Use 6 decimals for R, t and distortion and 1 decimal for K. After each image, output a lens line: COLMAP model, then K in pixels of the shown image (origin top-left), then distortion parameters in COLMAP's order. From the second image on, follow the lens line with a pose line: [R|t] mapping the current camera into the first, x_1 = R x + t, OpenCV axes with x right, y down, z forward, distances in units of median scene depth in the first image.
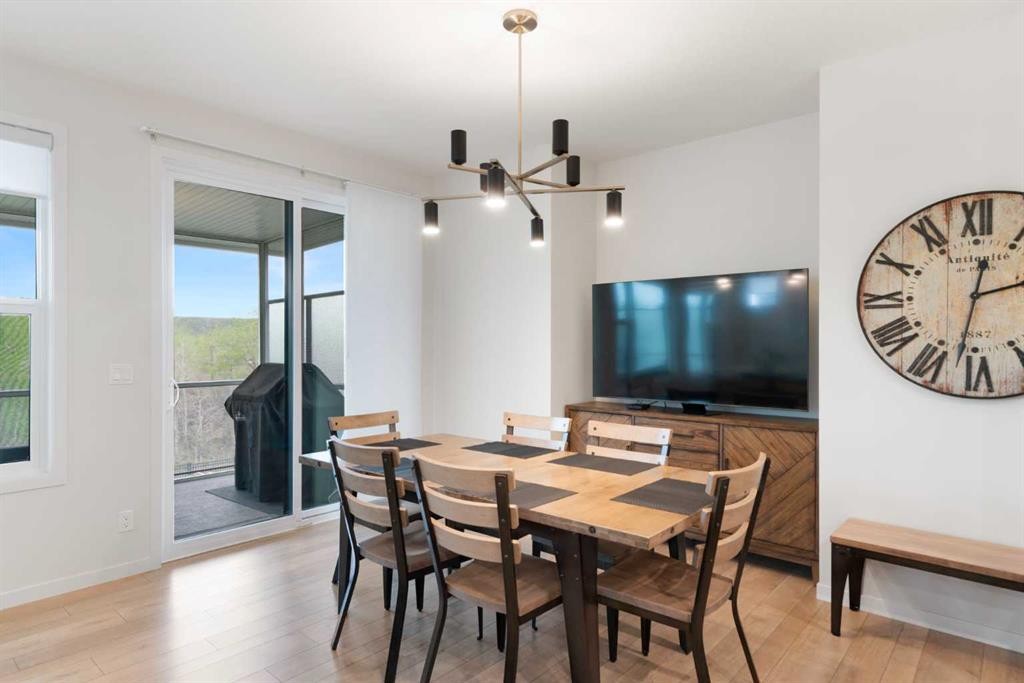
lens RADIAL K [[541.0, 0, 532.5], [0, 541.0, 339.3], [0, 0, 1]] dist [0.003118, -0.000579]
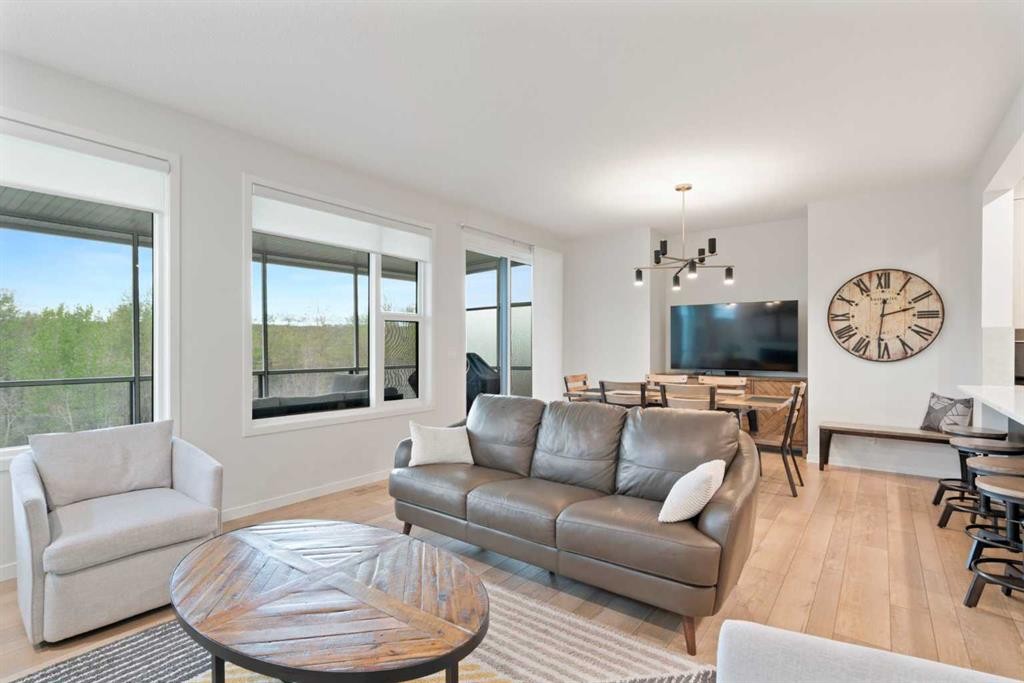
lens RADIAL K [[488.4, 0, 507.6], [0, 488.4, 342.3], [0, 0, 1]] dist [0.000395, 0.000045]
pose [[0.997470, -0.000447, 0.071093, -0.820580], [0.000388, 1.000000, 0.000843, 0.025504], [-0.071093, -0.000814, 0.997469, -0.850147]]
